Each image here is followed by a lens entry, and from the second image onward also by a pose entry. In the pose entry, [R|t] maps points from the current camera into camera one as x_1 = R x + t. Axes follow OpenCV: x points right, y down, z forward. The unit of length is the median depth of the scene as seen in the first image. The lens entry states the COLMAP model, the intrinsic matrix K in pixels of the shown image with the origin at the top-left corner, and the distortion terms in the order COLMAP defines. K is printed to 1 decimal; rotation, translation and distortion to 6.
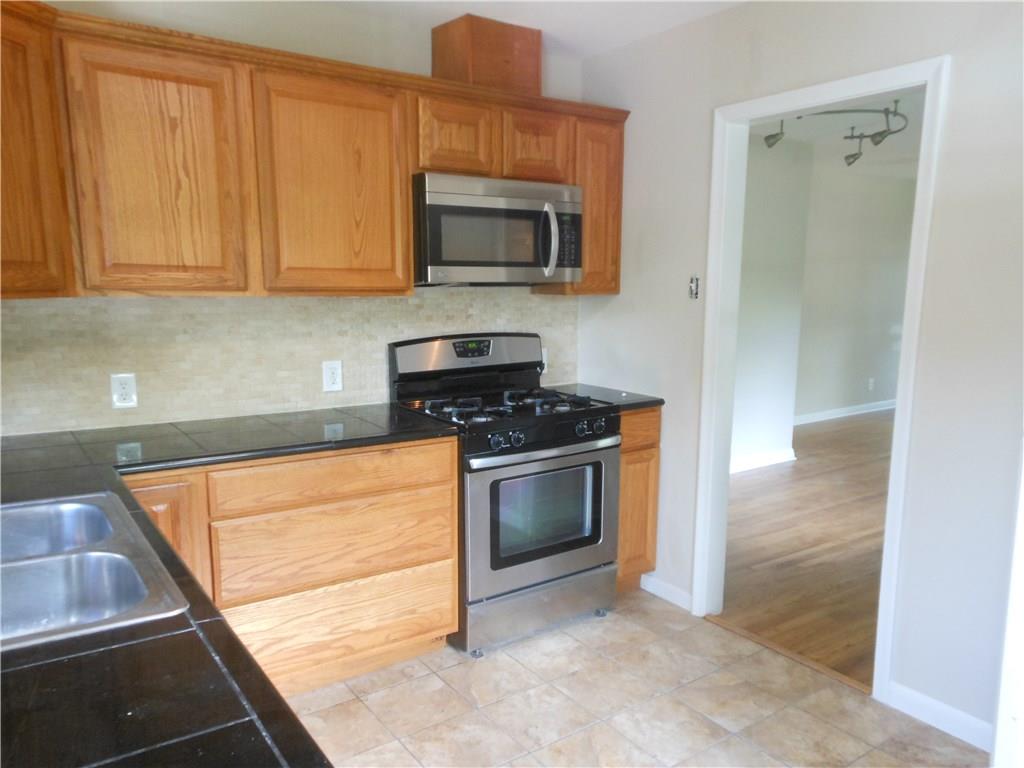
lens RADIAL K [[759.8, 0, 525.2], [0, 759.8, 418.9], [0, 0, 1]] dist [0.031842, -0.003787]
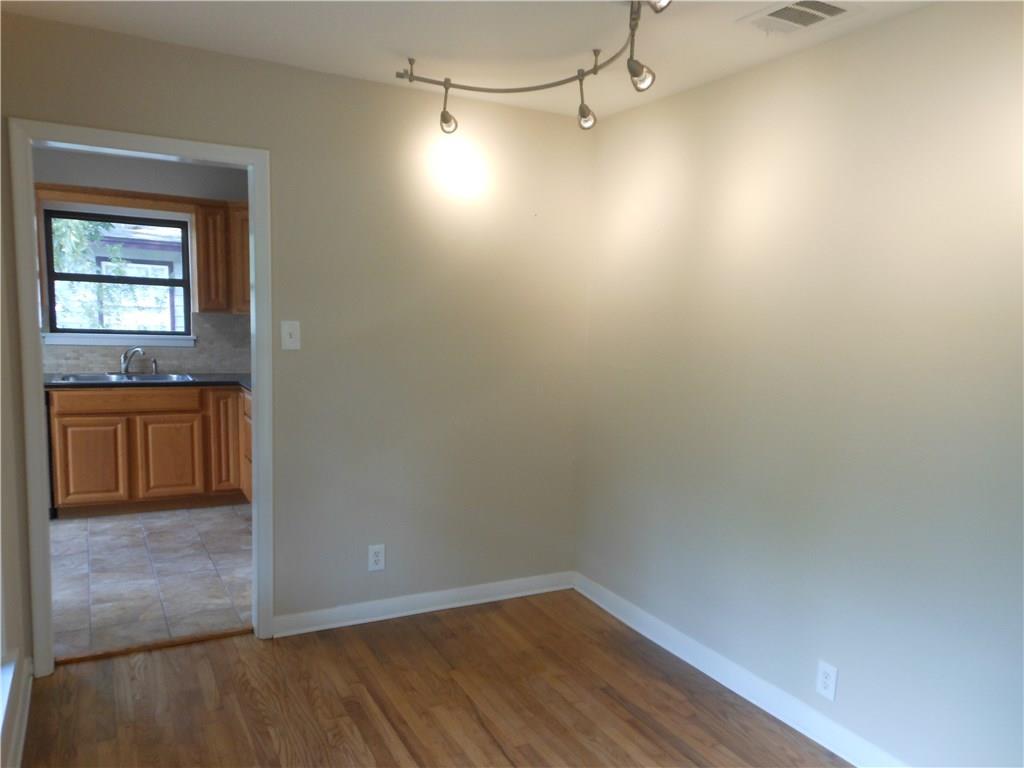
lens RADIAL K [[777.7, 0, 527.4], [0, 777.7, 425.6], [0, 0, 1]] dist [0.045323, -0.005759]
pose [[-0.115143, 0.139498, -0.983505, 1.442127], [-0.210901, 0.964085, 0.161435, -0.313366], [0.970702, 0.226010, -0.081587, 1.645988]]
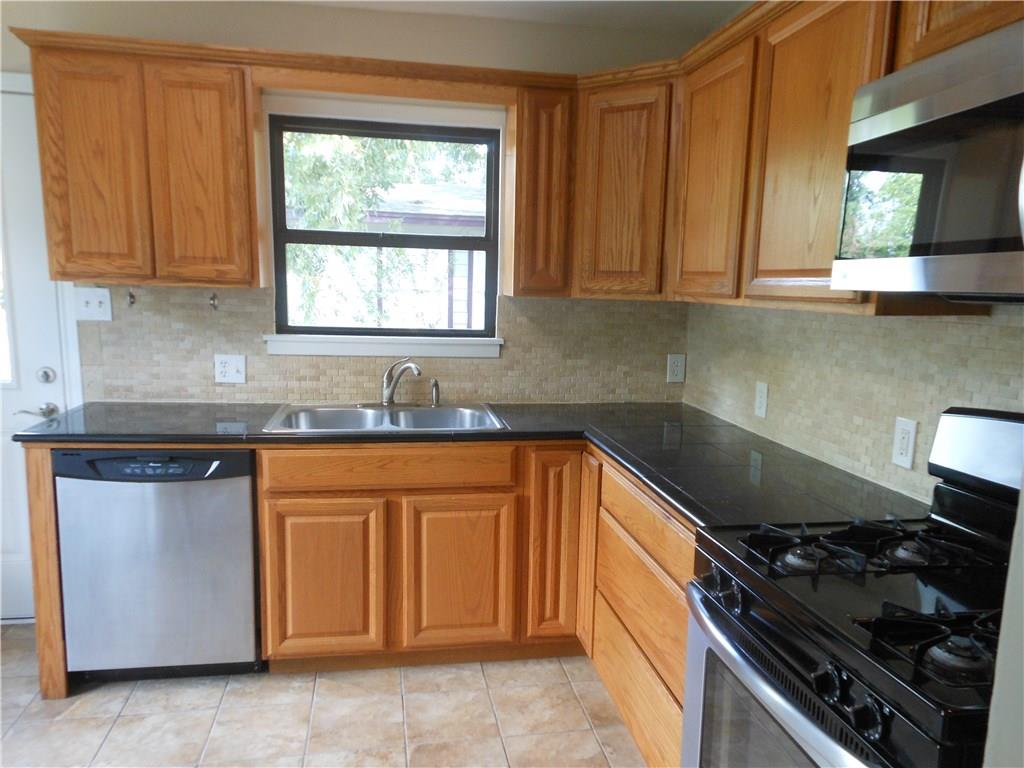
lens RADIAL K [[777.7, 0, 527.4], [0, 777.7, 425.6], [0, 0, 1]] dist [0.045323, -0.005759]
pose [[-0.419532, 0.152079, -0.894910, 0.497765], [-0.184385, 0.951036, 0.248056, -0.190563], [0.888817, 0.269076, -0.370949, 1.061324]]
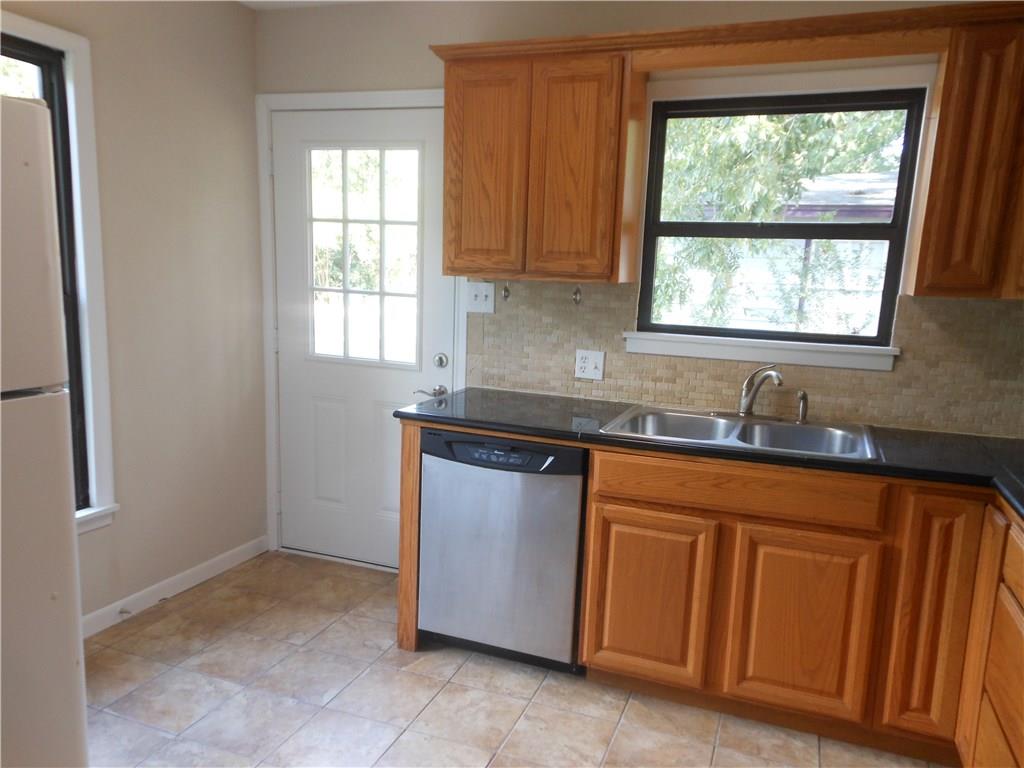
lens RADIAL K [[777.7, 0, 527.4], [0, 777.7, 425.6], [0, 0, 1]] dist [0.045323, -0.005759]
pose [[-0.824372, 0.081970, -0.560082, 0.364419], [-0.133679, 0.933278, 0.333349, -0.188296], [0.550037, 0.349675, -0.758411, 1.068577]]
